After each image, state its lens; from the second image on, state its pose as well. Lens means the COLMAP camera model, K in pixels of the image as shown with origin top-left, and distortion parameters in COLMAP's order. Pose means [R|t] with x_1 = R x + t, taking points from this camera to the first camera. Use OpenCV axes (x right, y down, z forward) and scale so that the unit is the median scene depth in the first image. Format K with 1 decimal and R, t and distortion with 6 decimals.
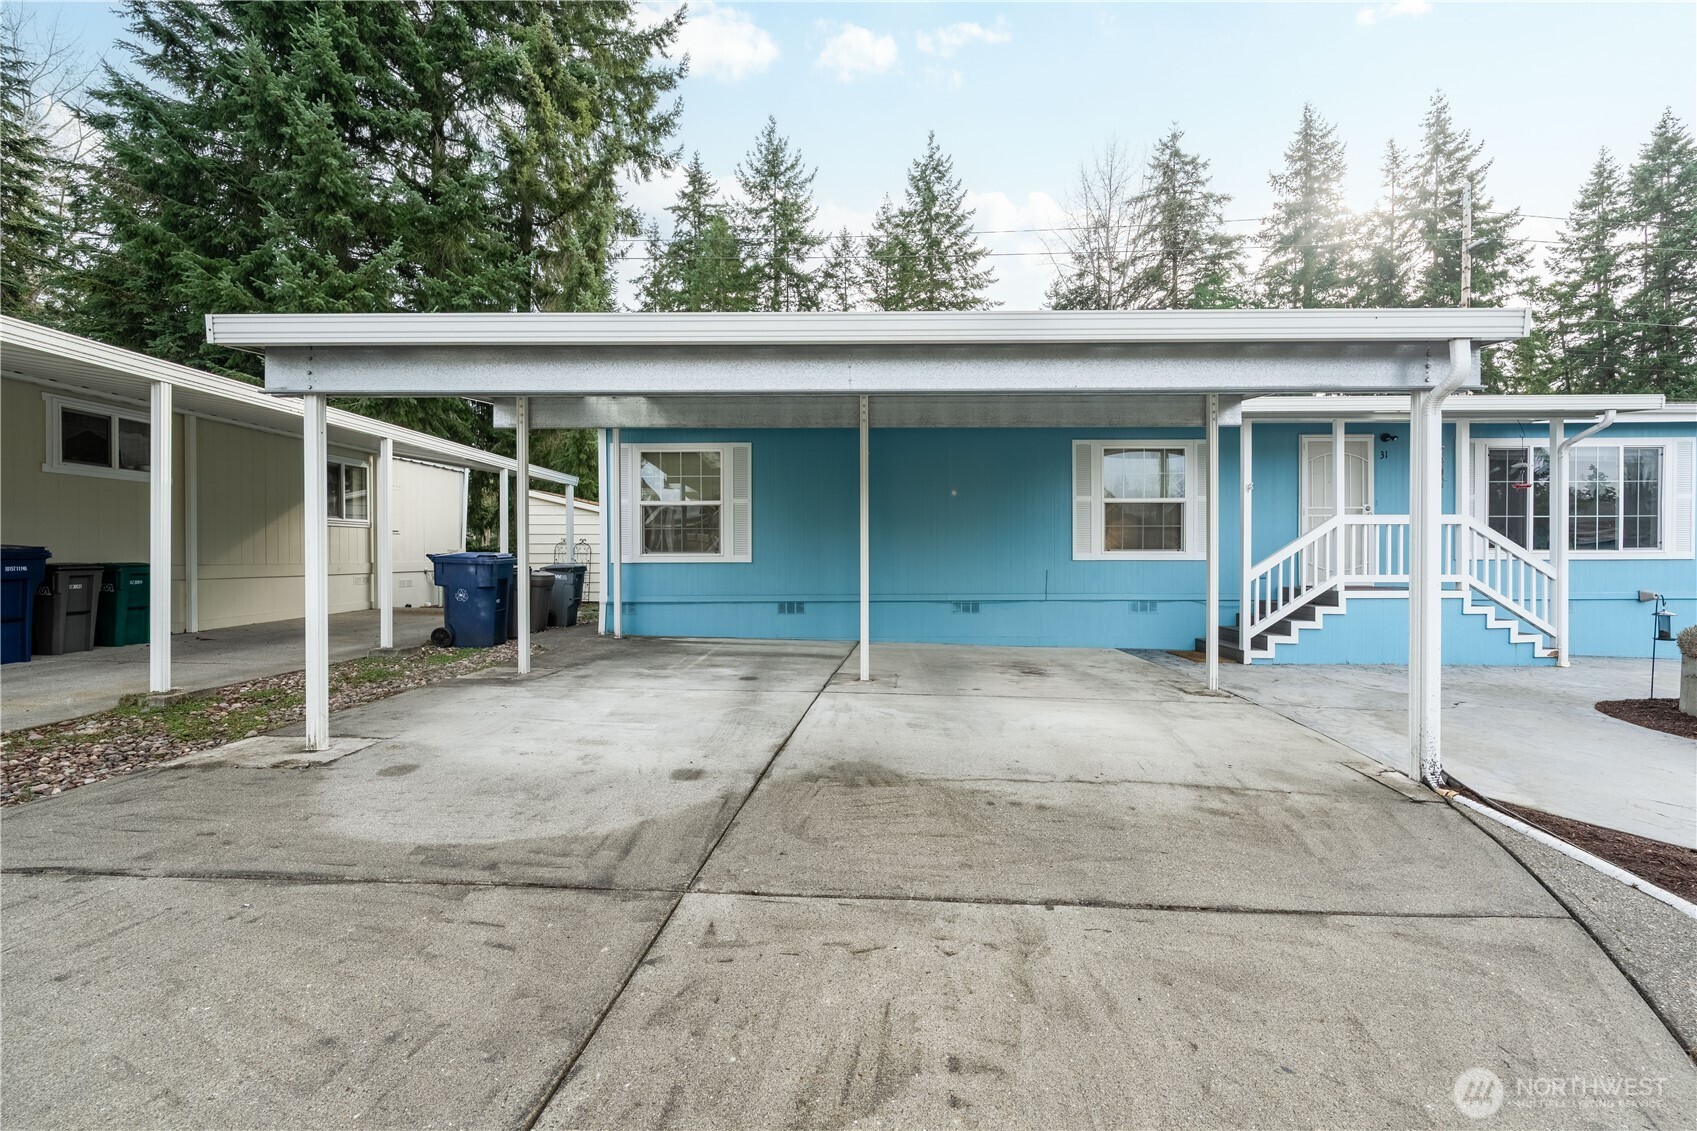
lens RADIAL K [[700.0, 0, 848.5], [0, 700.0, 565.5], [0, 0, 1]] dist [-0.001293, 0.000022]
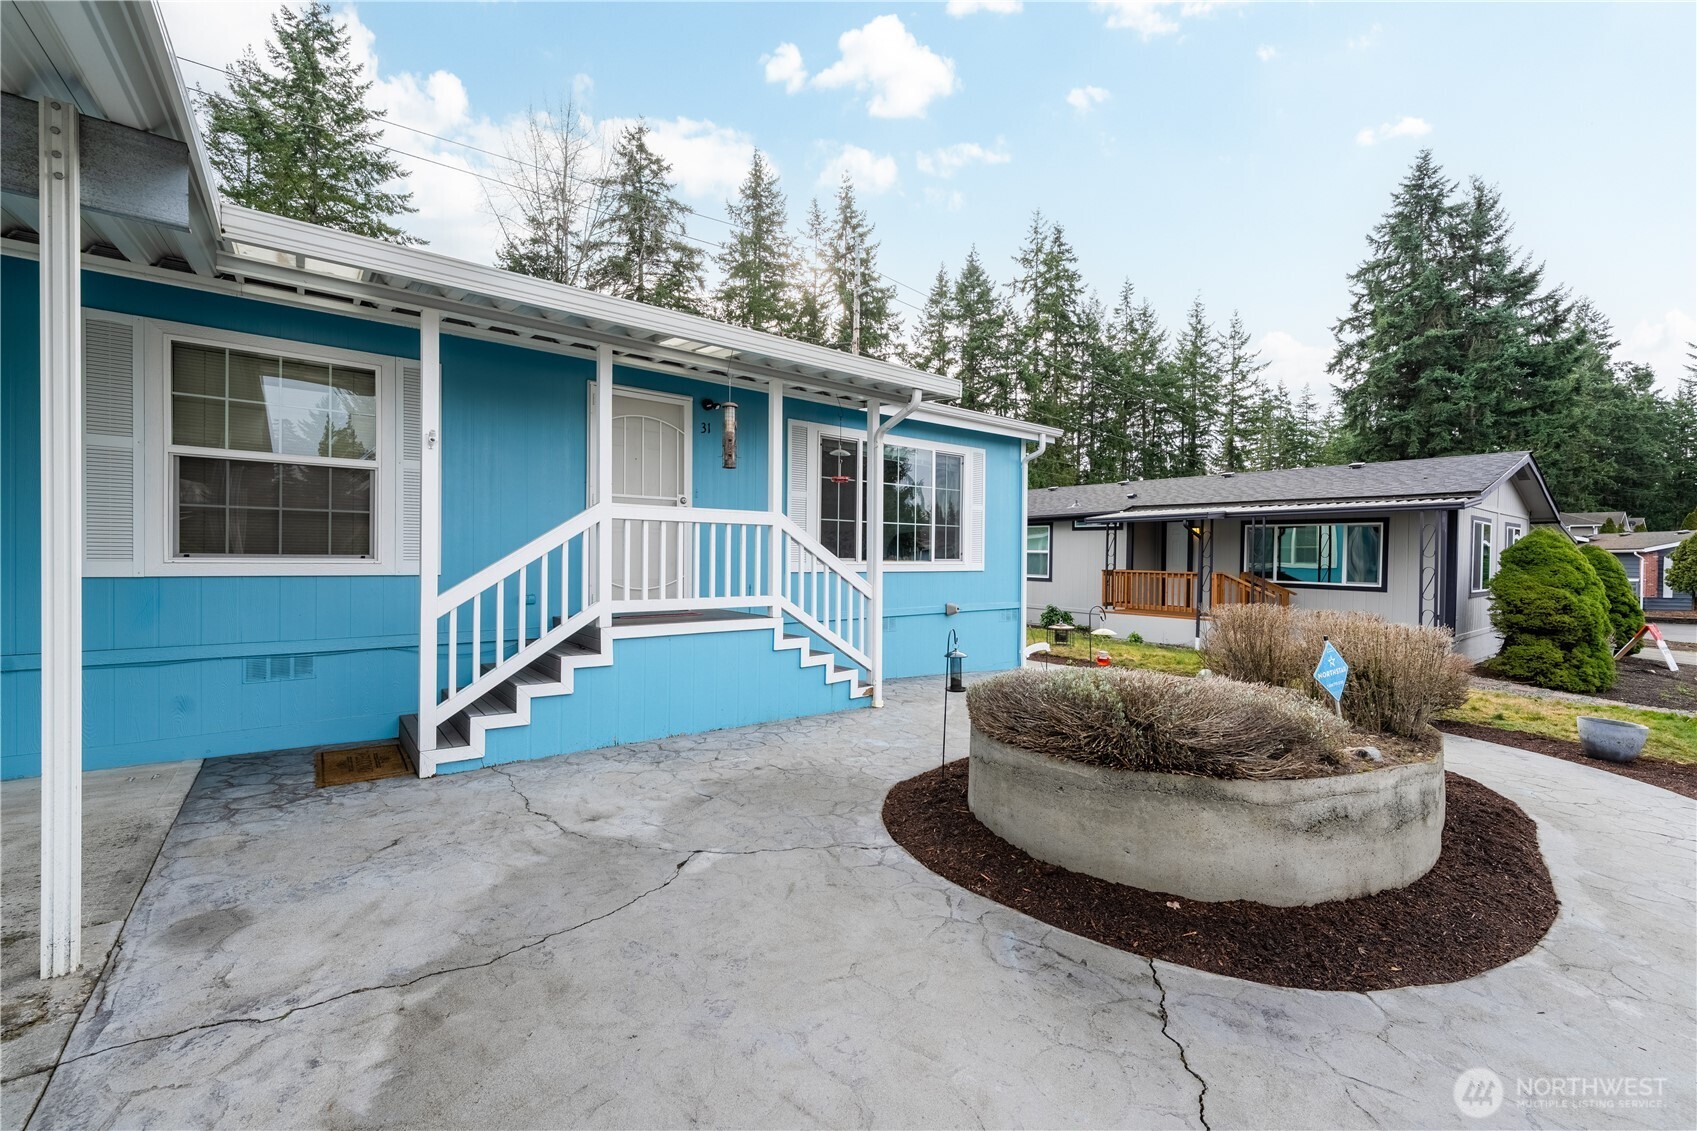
lens RADIAL K [[687.6, 0, 845.8], [0, 687.6, 565.4], [0, 0, 1]] dist [-0.001001, -0.000527]
pose [[0.777402, 0.001655, 0.629002, 0.101913], [-0.001835, 0.999998, -0.000362, -0.003686], [-0.629002, -0.000873, 0.777404, 0.083778]]
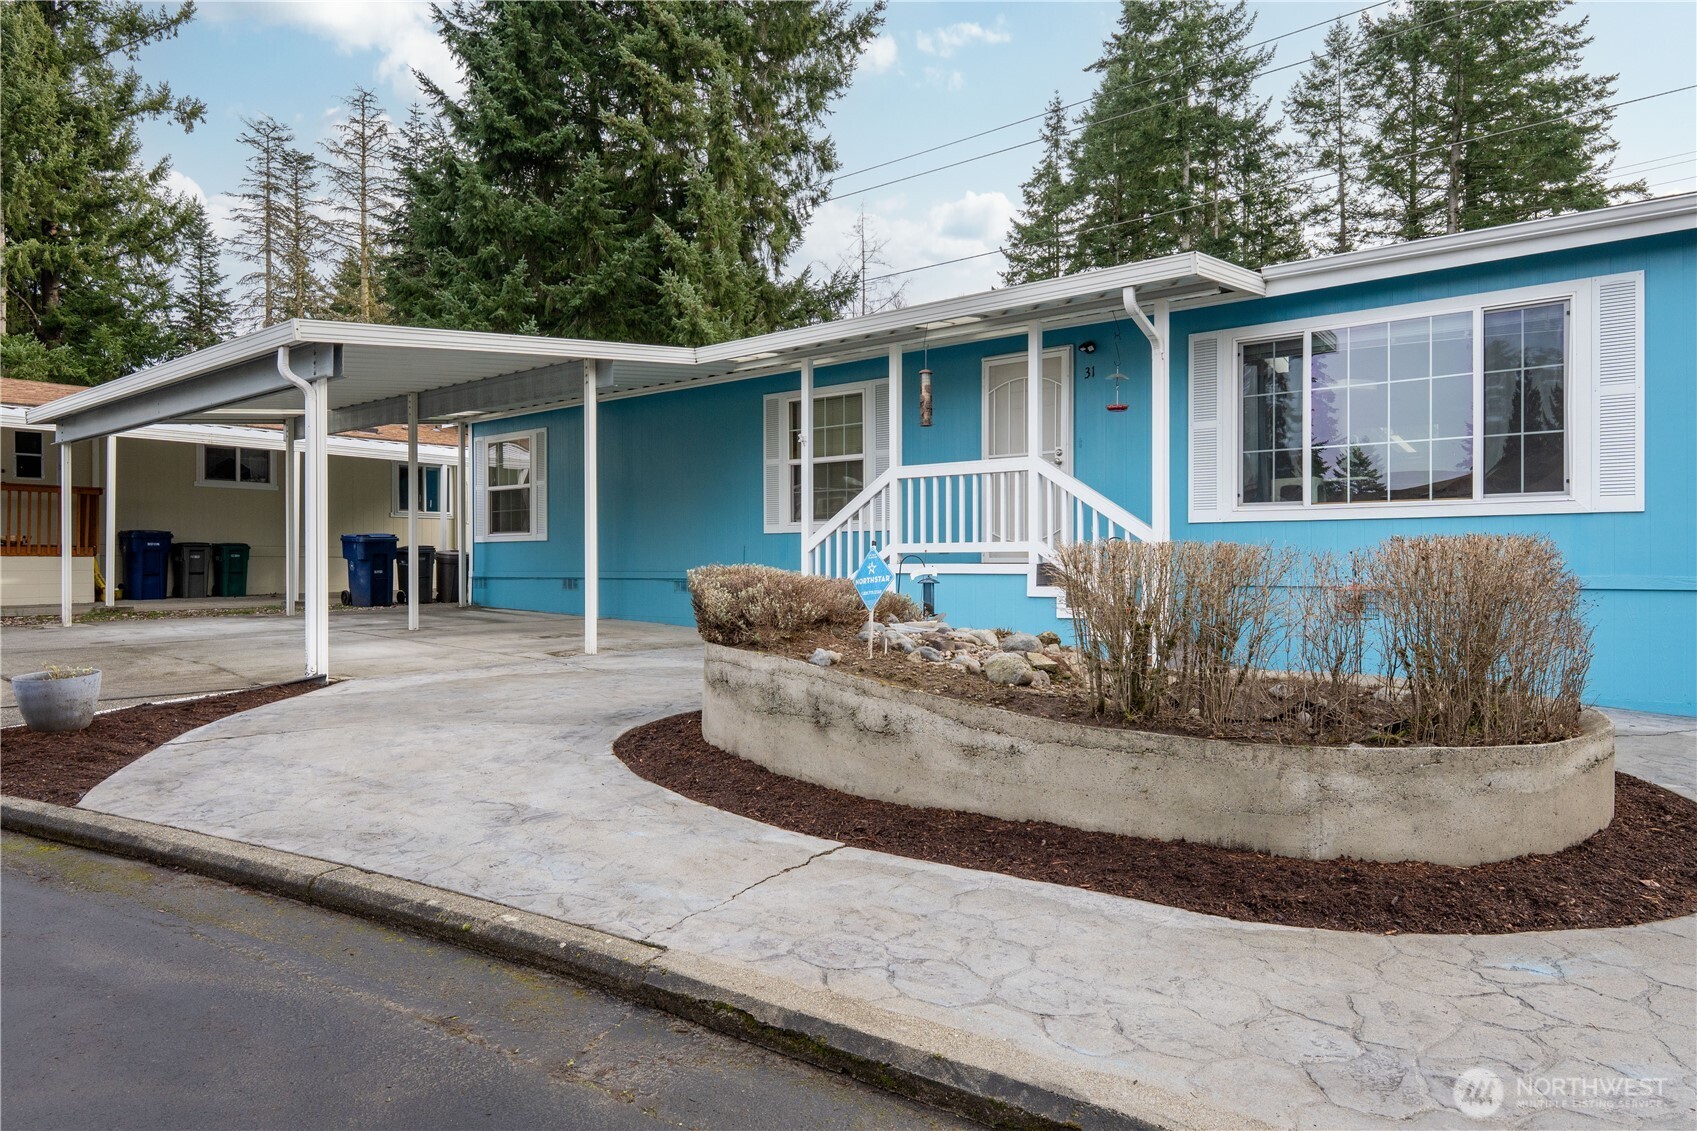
lens RADIAL K [[1063.8, 0, 848.5], [0, 1063.8, 565.5], [0, 0, 1]] dist [-0.005763, -0.001670]
pose [[0.777826, 0.002461, -0.628475, 0.294382], [-0.009049, 0.999933, -0.007283, 0.009904], [0.628415, 0.011352, 0.777796, 0.009029]]
